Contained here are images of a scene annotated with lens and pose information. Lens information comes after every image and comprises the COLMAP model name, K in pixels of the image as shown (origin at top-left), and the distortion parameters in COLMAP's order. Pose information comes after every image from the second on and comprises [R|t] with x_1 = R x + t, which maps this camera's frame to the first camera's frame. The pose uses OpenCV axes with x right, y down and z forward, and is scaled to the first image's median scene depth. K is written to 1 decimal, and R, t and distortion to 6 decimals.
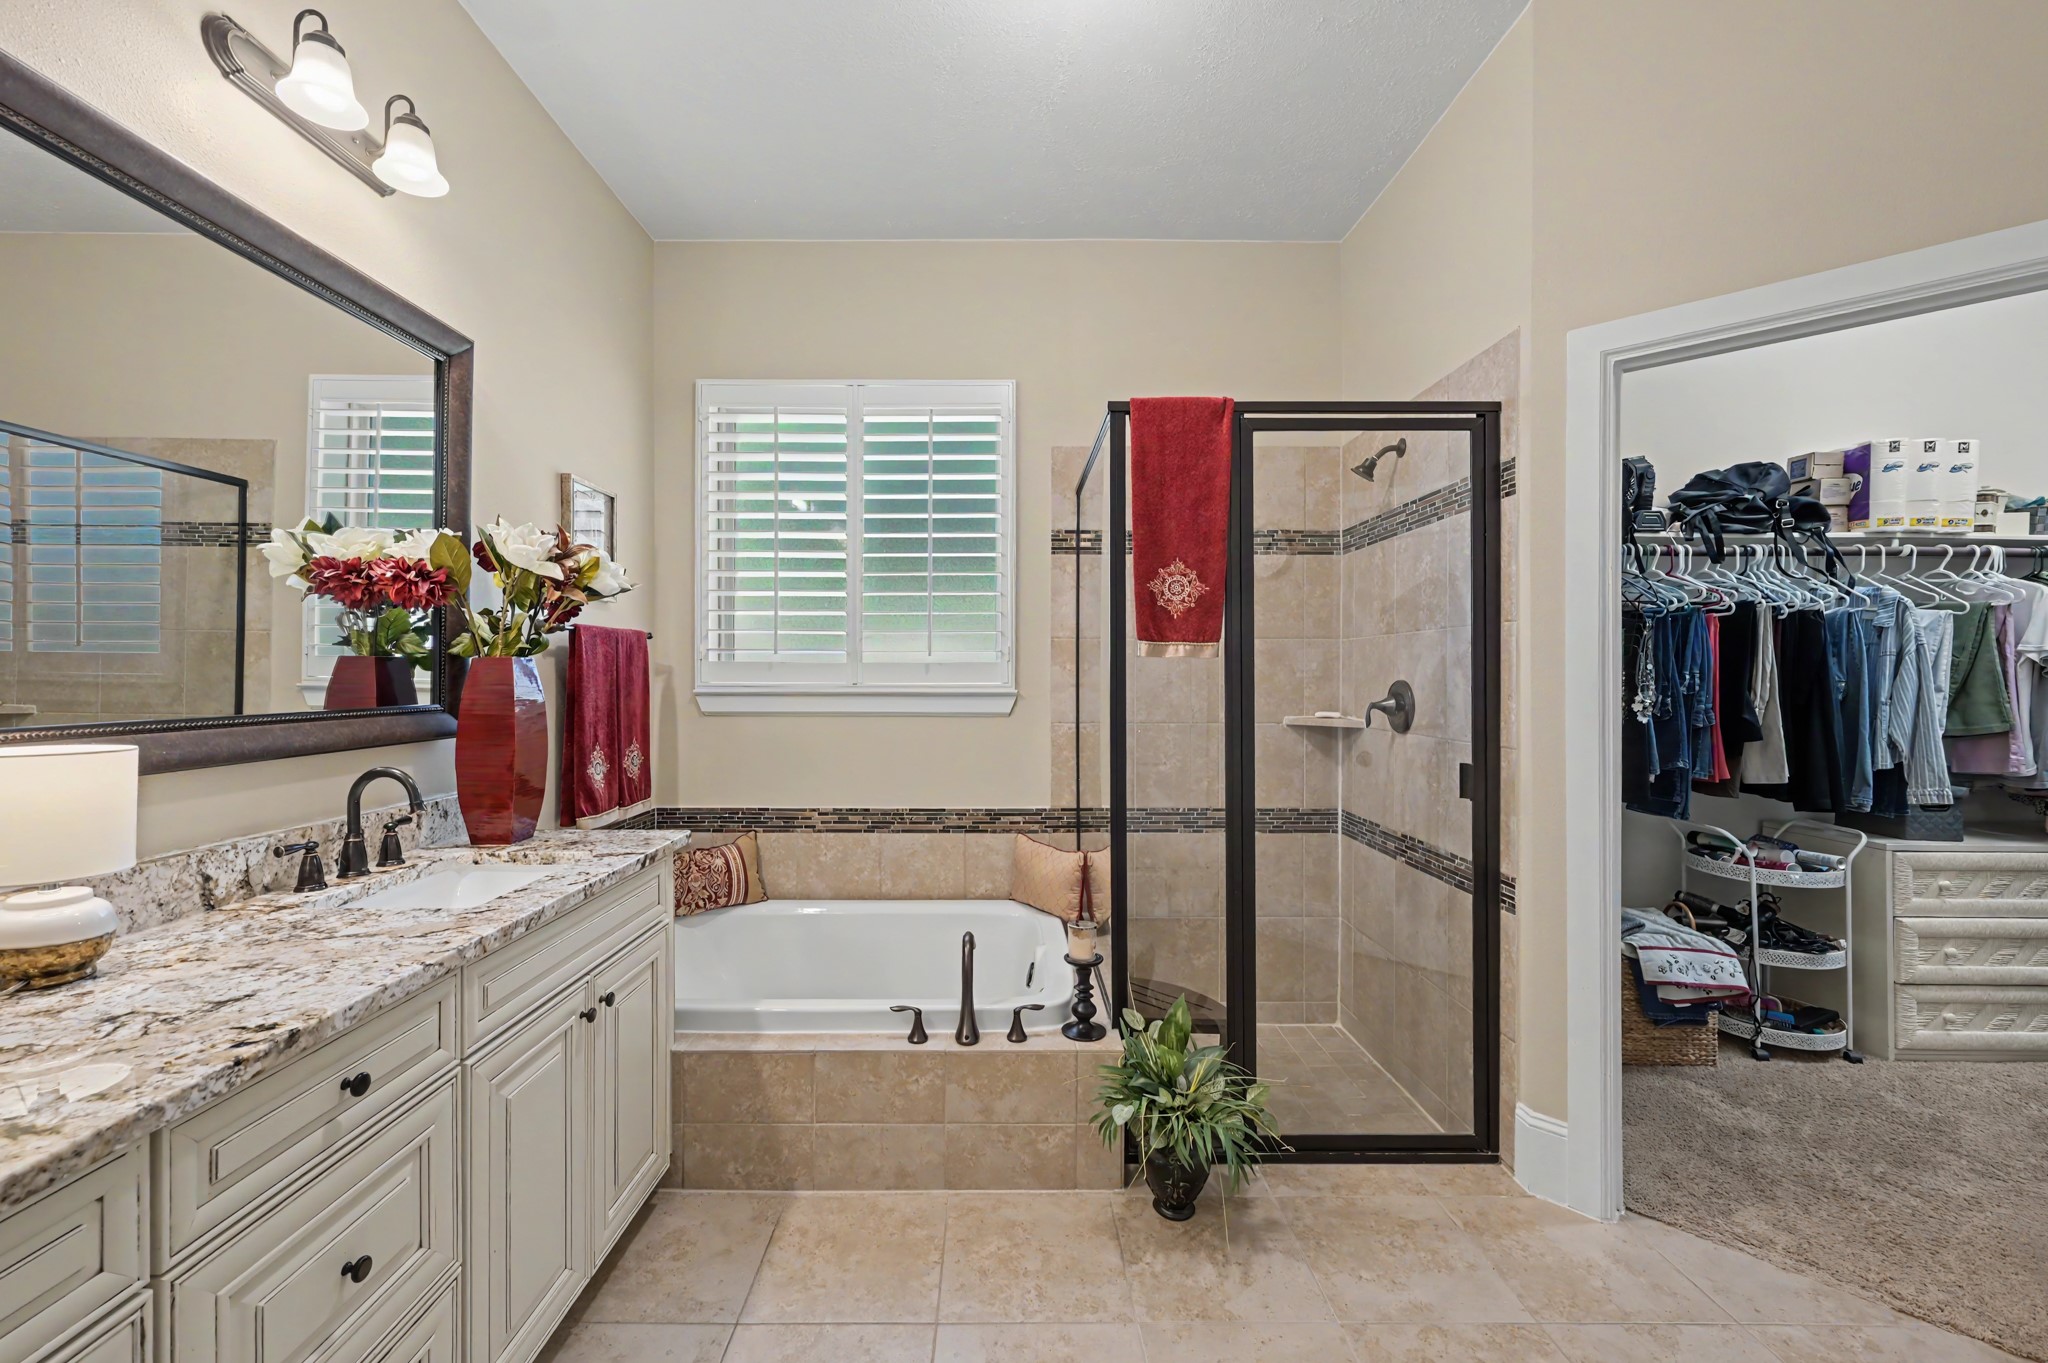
lens RADIAL K [[816.2, 0, 1012.4], [0, 816.2, 671.7], [0, 0, 1]] dist [0.000637, 0.000062]
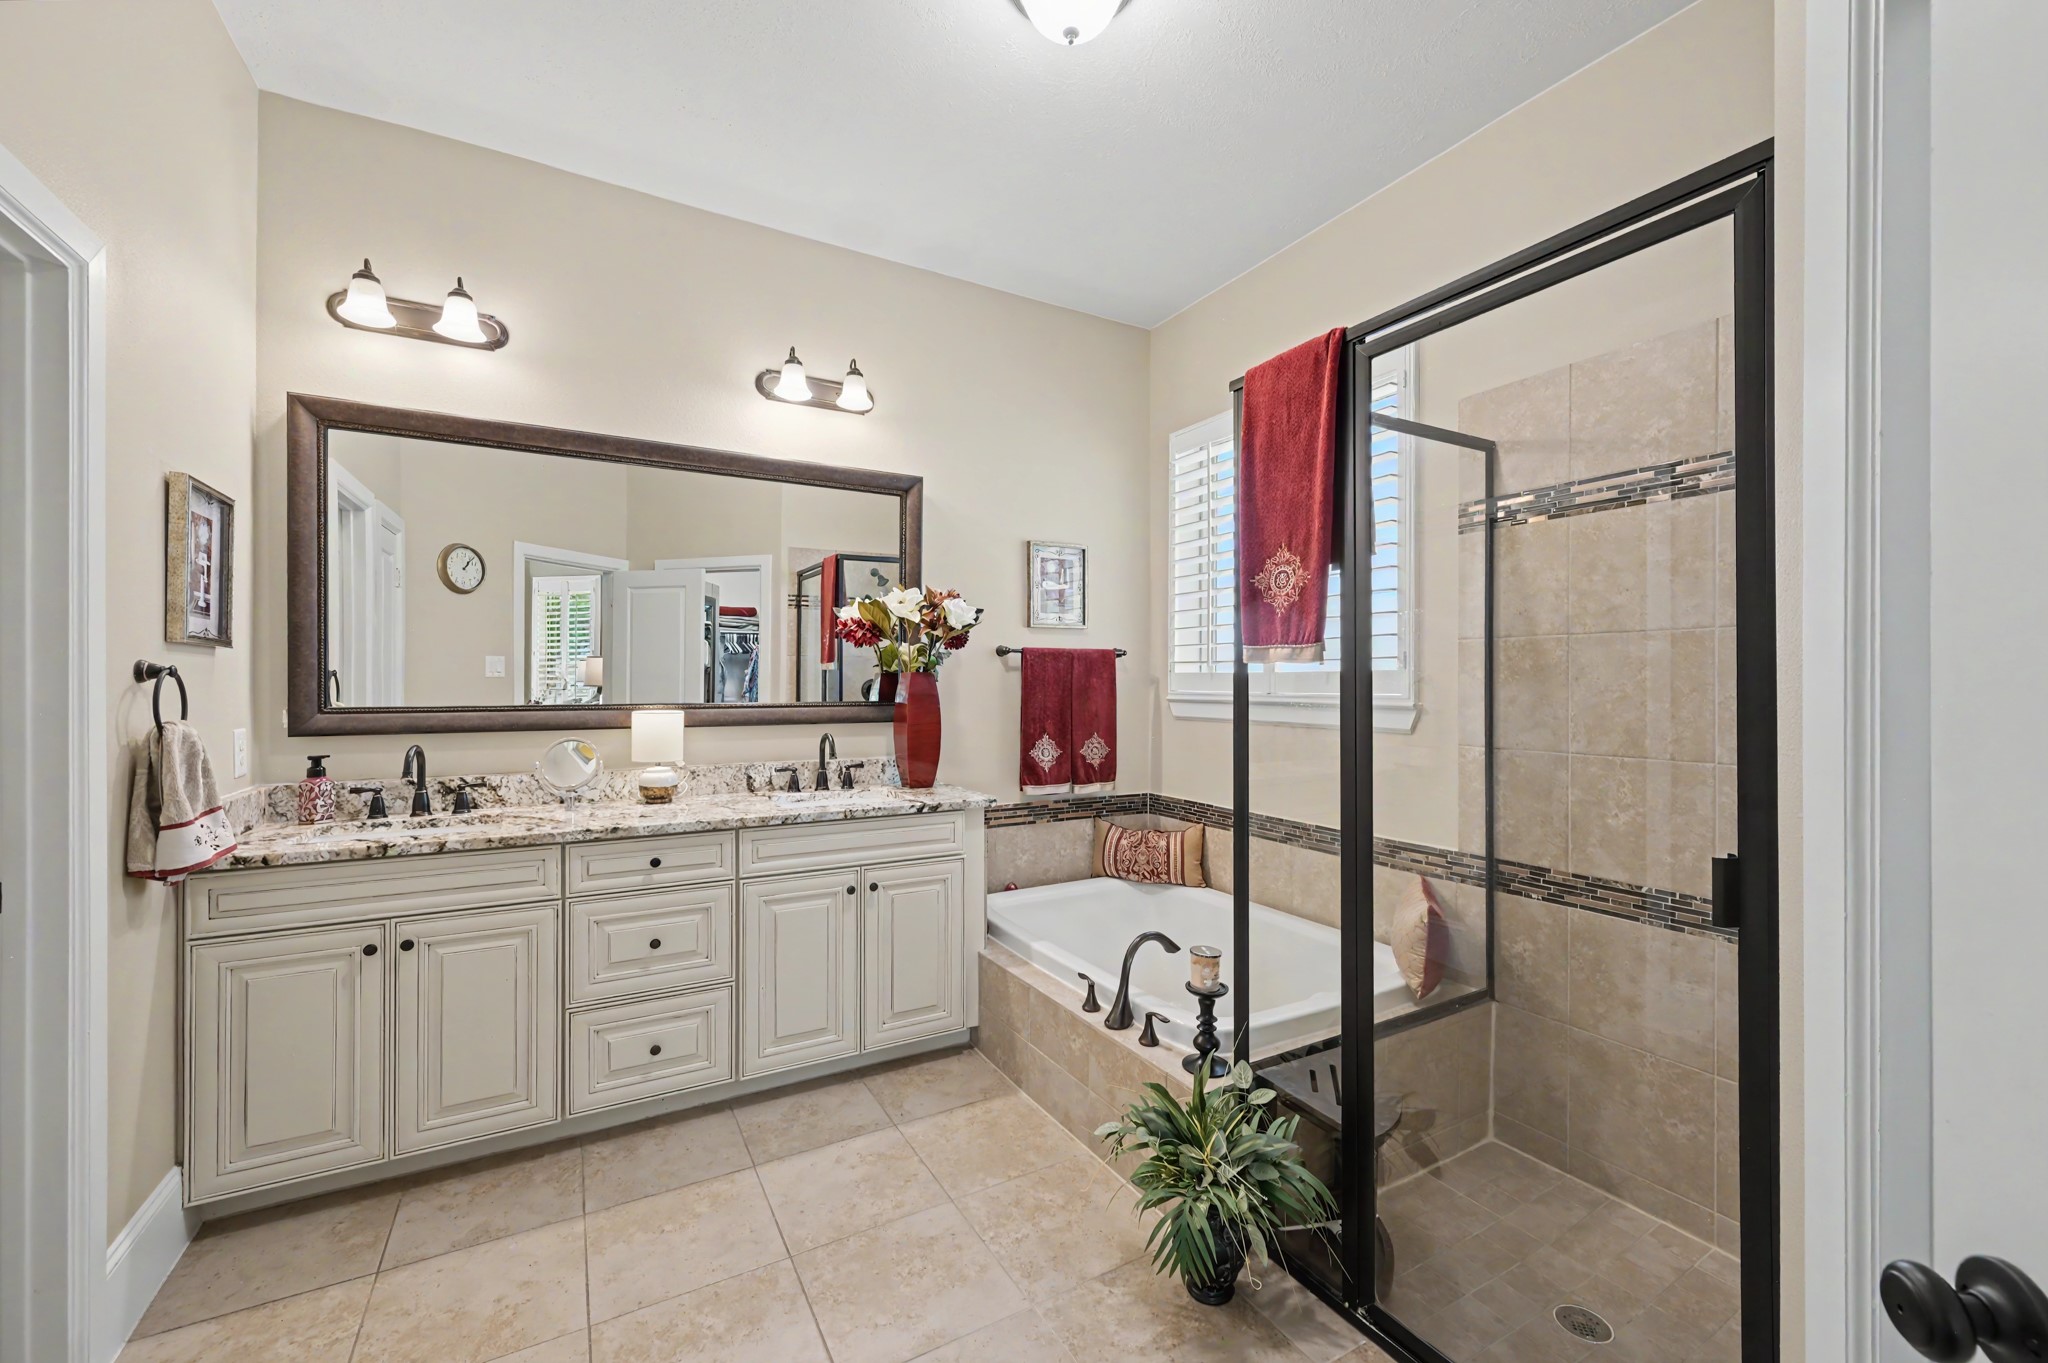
lens RADIAL K [[806.9, 0, 1030.6], [0, 806.9, 681.1], [0, 0, 1]] dist [-0.000339, -0.000020]
pose [[0.507986, -0.001157, -0.861365, 0.780384], [-0.000437, 0.999999, -0.001601, 0.002381], [0.861365, 0.001190, 0.507985, 0.357663]]
